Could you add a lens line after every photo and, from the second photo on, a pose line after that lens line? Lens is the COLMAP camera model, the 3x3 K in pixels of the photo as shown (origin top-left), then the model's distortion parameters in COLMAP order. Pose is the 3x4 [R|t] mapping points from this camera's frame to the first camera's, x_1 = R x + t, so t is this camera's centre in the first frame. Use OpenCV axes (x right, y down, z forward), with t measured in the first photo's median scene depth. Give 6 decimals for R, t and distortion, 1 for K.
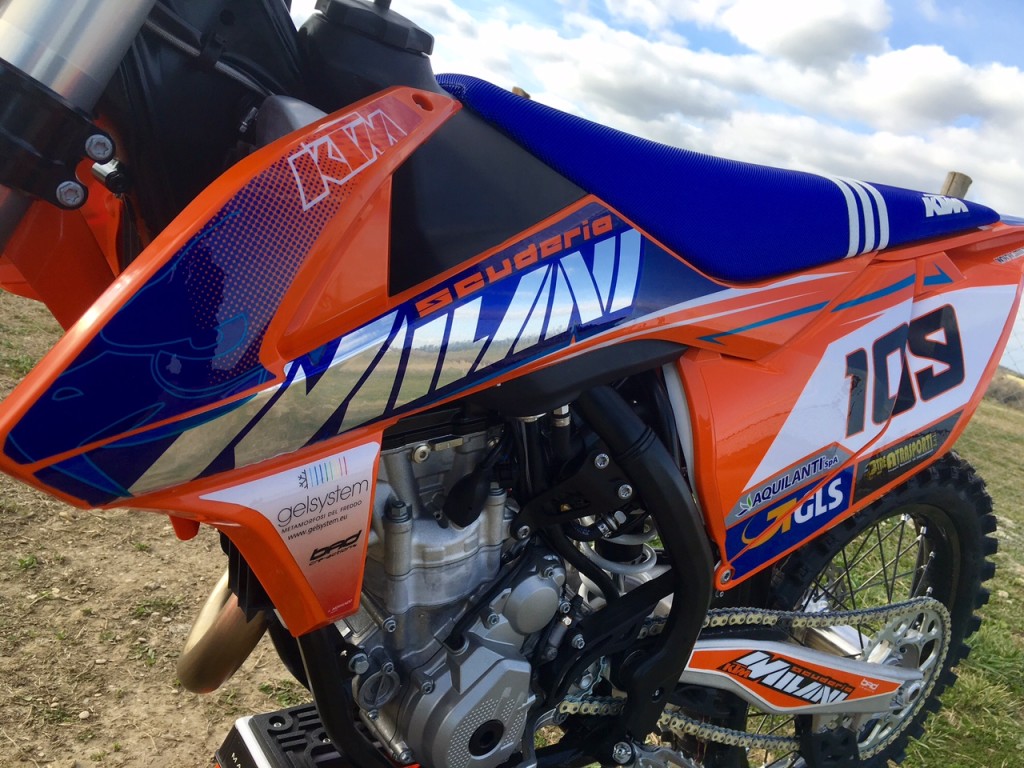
lens RADIAL K [[889.8, 0, 512.0], [0, 889.8, 384.0], [0, 0, 1]] dist [0.082776, -0.130181]
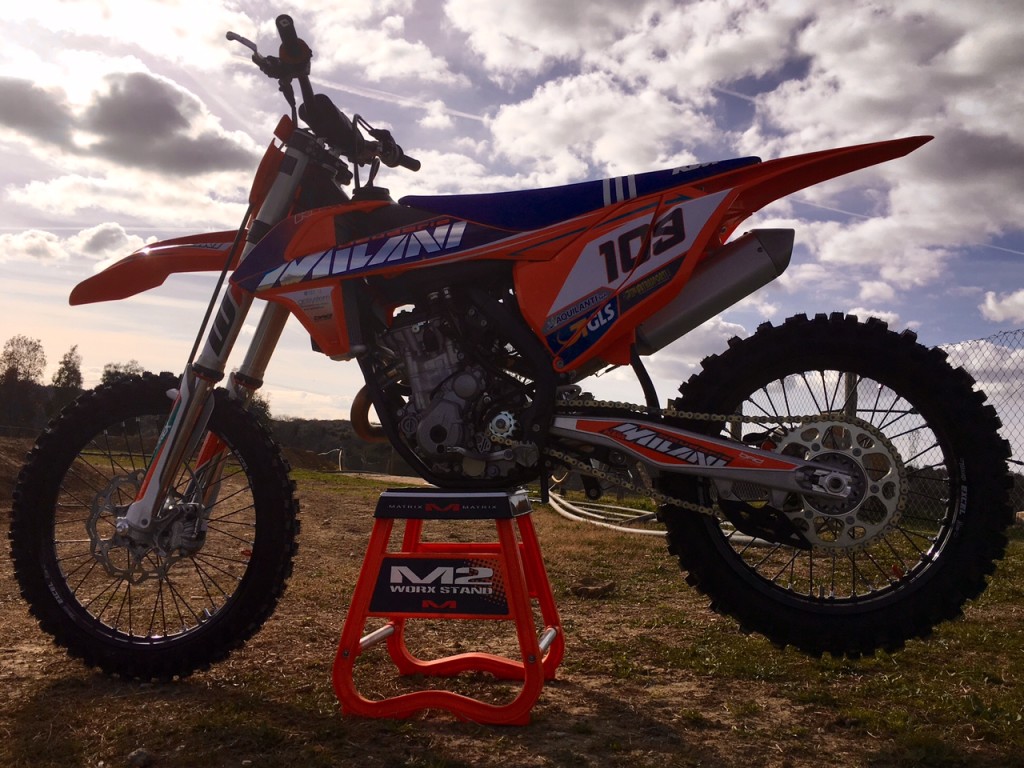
lens RADIAL K [[889.8, 0, 512.0], [0, 889.8, 384.0], [0, 0, 1]] dist [0.082776, -0.130181]
pose [[0.672230, -0.301451, -0.676191, 1.685428], [-0.018853, 0.906082, -0.422681, 1.234673], [0.740103, 0.296887, 0.603412, -0.295010]]
